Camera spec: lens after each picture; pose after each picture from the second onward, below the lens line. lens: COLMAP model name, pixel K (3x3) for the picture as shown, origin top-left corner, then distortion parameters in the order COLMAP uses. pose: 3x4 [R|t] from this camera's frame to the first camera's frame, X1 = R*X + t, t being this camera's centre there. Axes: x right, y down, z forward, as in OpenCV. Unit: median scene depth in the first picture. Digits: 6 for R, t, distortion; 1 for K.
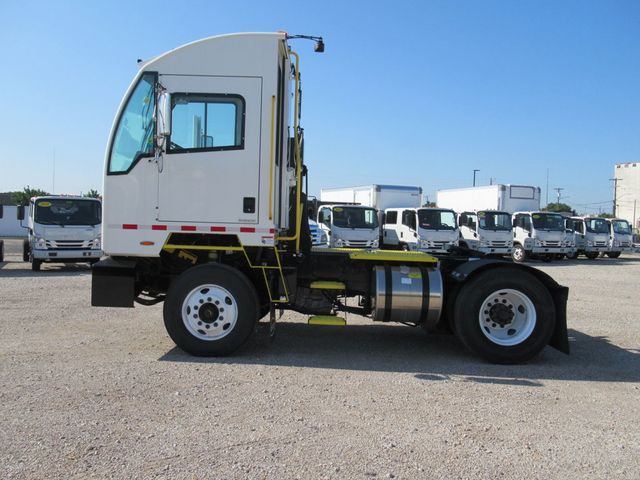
lens RADIAL K [[568.1, 0, 320.0], [0, 568.1, 240.0], [0, 0, 1]] dist [-0.009775, 0.001673]
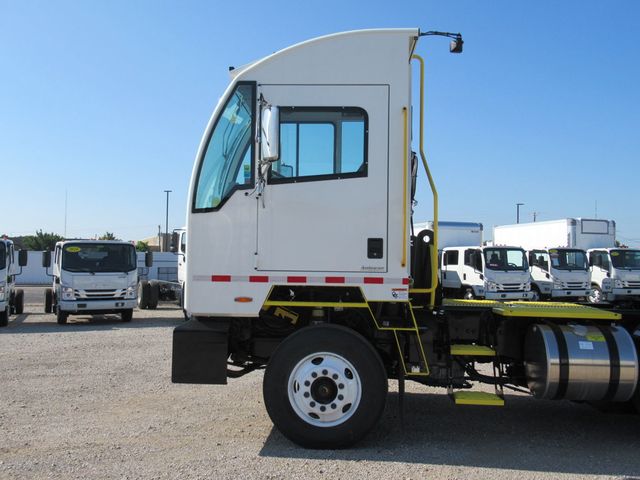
lens RADIAL K [[599.9, 0, 320.0], [0, 599.9, 240.0], [0, 0, 1]] dist [0.011076, -0.004688]
pose [[0.999230, -0.017139, -0.035283, -0.167003], [0.014661, 0.997486, -0.069335, -0.016692], [0.036383, 0.068764, 0.996969, 0.180797]]
